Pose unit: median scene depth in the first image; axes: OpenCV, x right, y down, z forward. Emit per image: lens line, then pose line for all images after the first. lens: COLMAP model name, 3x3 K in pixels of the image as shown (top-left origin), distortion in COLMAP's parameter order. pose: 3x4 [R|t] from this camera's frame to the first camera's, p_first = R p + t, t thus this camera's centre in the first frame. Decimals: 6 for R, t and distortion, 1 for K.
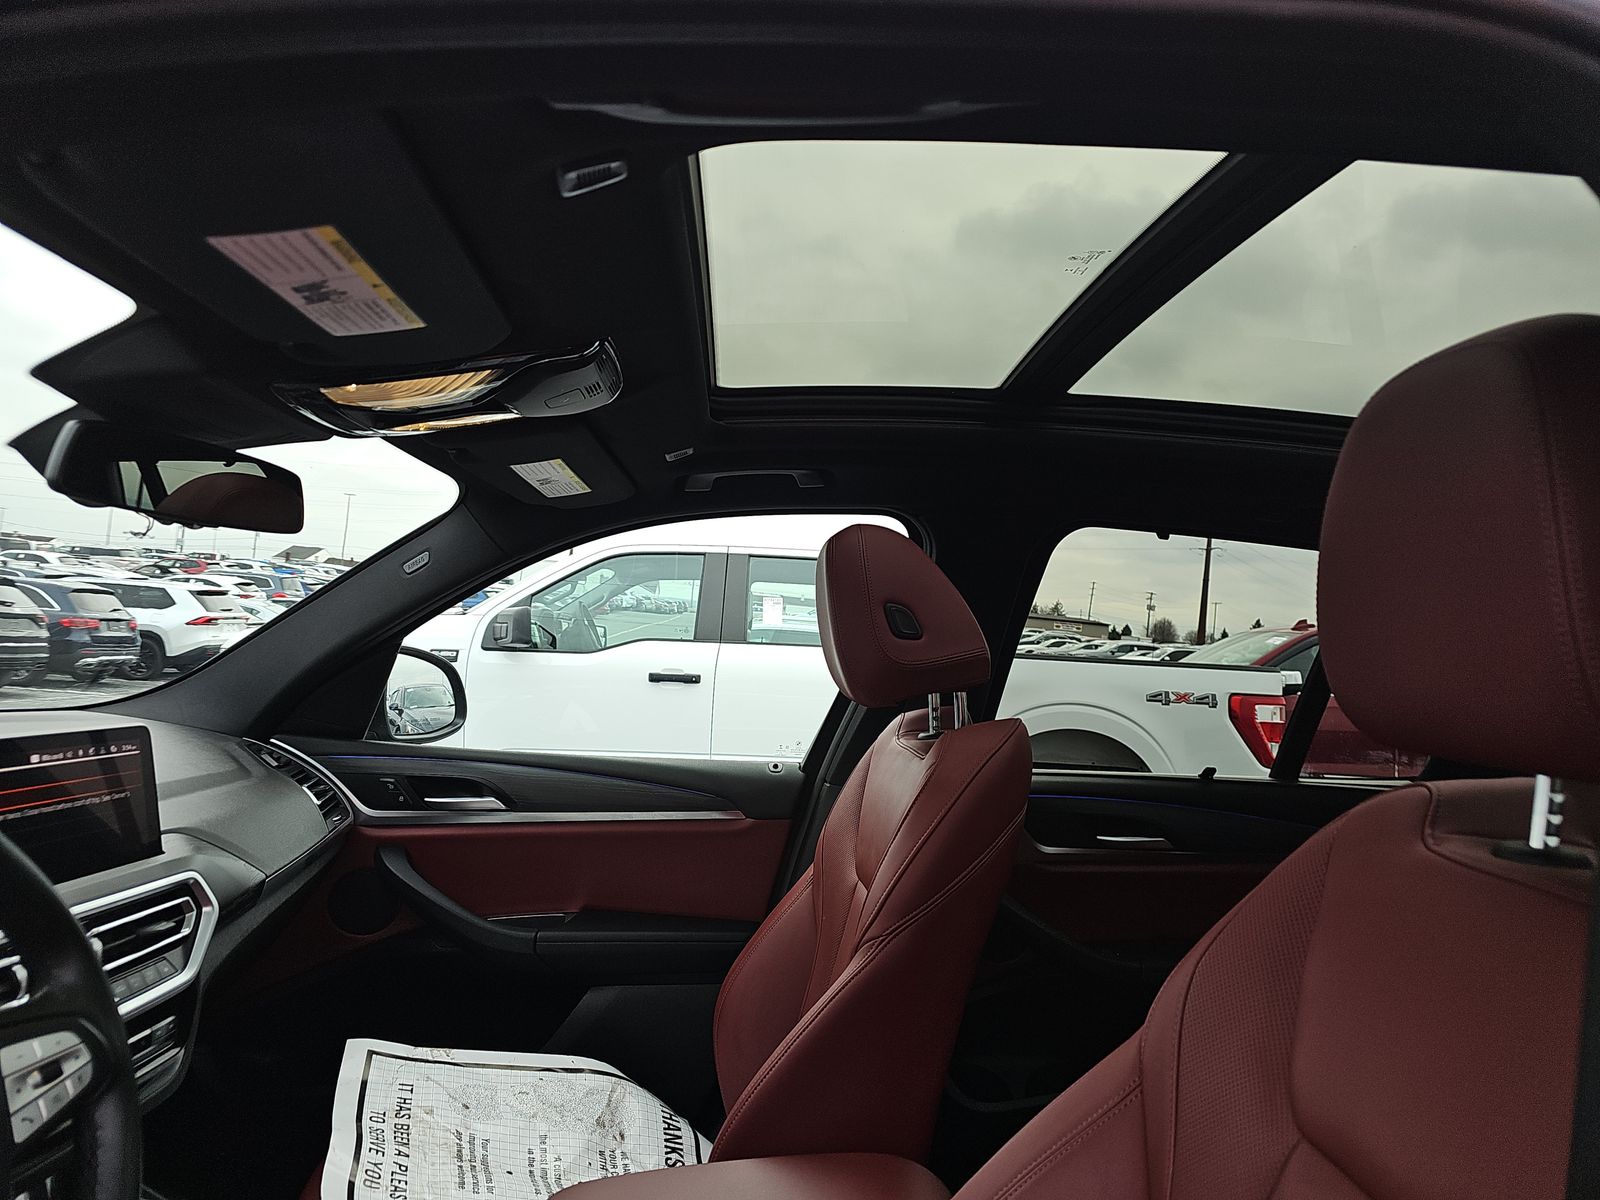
lens RADIAL K [[1070.2, 0, 804.9], [0, 1070.2, 599.3], [0, 0, 1]] dist [0.023588, -0.007155]
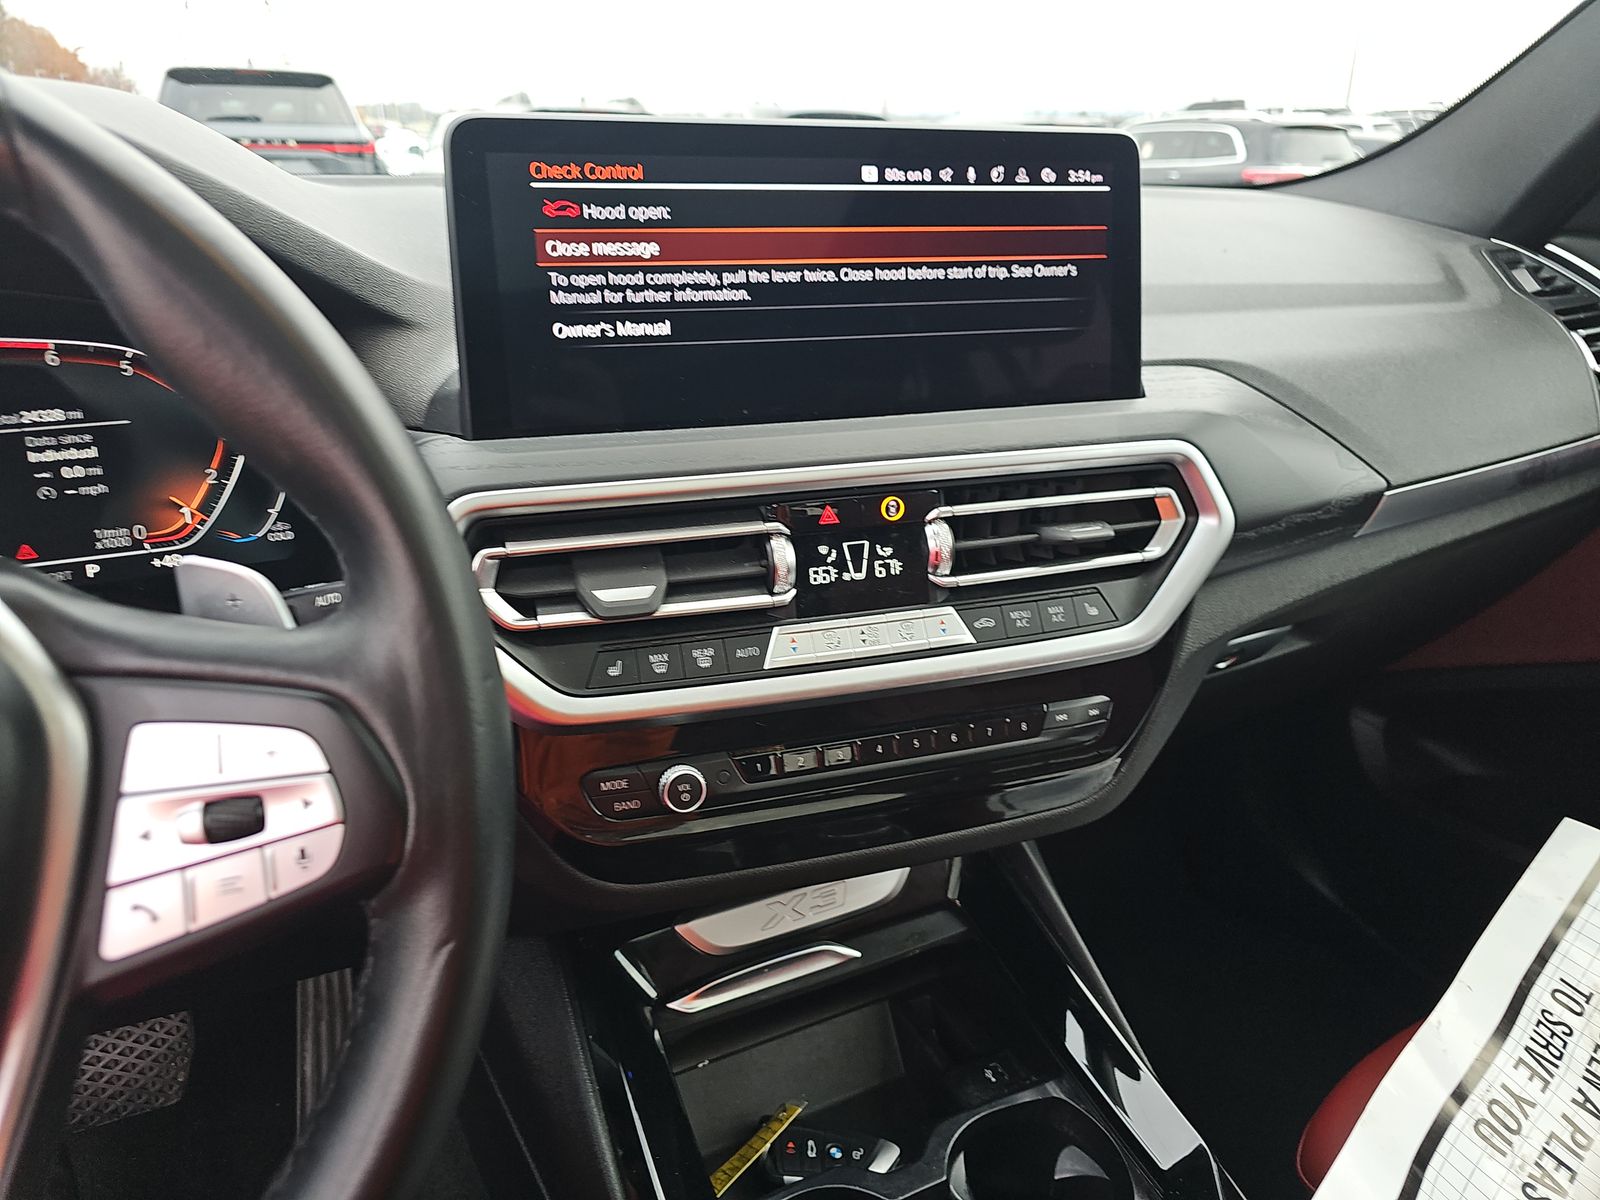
lens RADIAL K [[1070.2, 0, 810.6], [0, 1070.2, 585.4], [0, 0, 1]] dist [0.023588, -0.007155]
pose [[0.392926, 0.270815, -0.878788, -0.184063], [0.054338, 0.947143, 0.316176, 0.154316], [0.917963, -0.171985, 0.357442, 0.676918]]
